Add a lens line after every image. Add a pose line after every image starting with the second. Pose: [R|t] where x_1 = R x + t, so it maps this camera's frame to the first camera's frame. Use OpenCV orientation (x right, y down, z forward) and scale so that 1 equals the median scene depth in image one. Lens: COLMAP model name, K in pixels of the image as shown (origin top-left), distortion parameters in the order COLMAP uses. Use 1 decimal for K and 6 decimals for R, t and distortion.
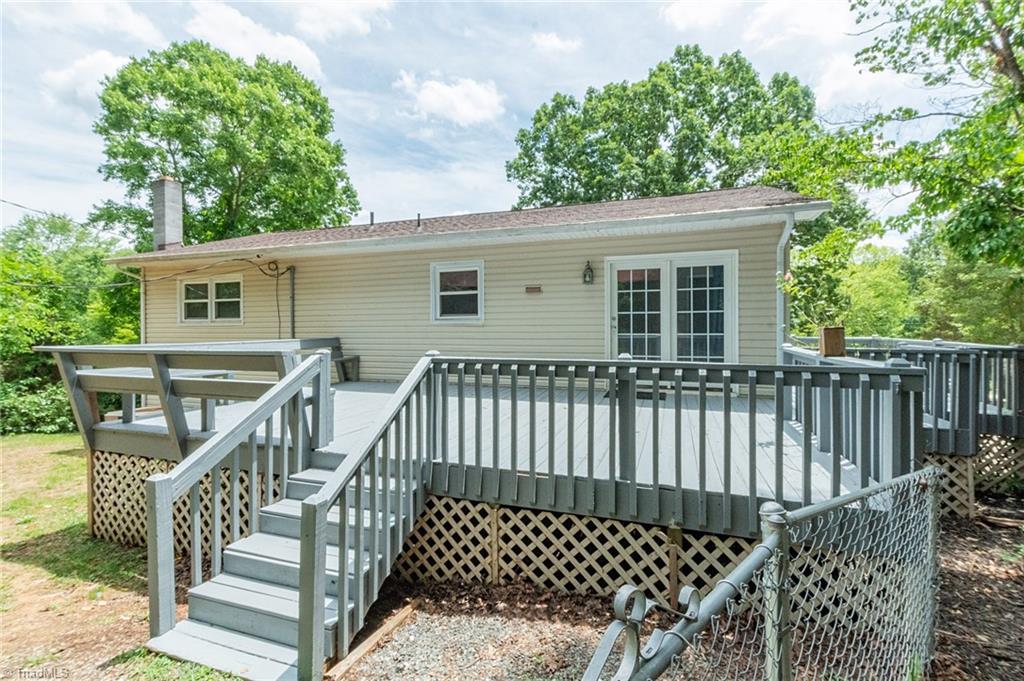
lens RADIAL K [[468.1, 0, 510.7], [0, 468.1, 329.6], [0, 0, 1]] dist [0.016252, -0.006107]
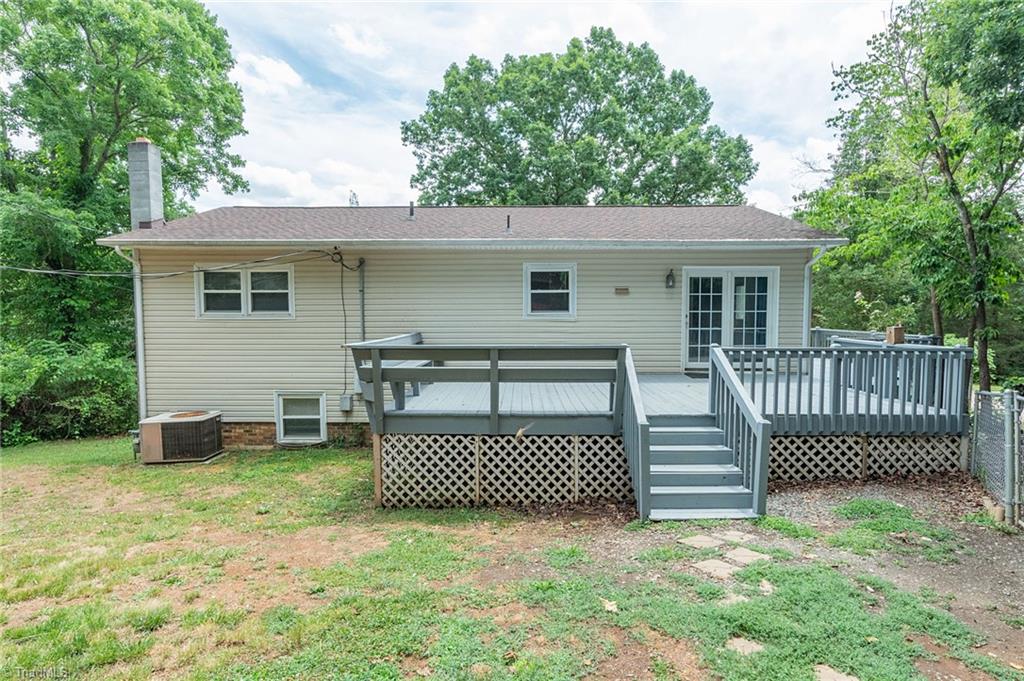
lens RADIAL K [[577.3, 0, 511.7], [0, 577.3, 344.0], [0, 0, 1]] dist [-0.003932, -0.002157]
pose [[0.939617, -0.013985, 0.341941, -0.673053], [-0.002254, 0.998890, 0.047047, -0.018511], [-0.342219, -0.044977, 0.938543, -0.255295]]
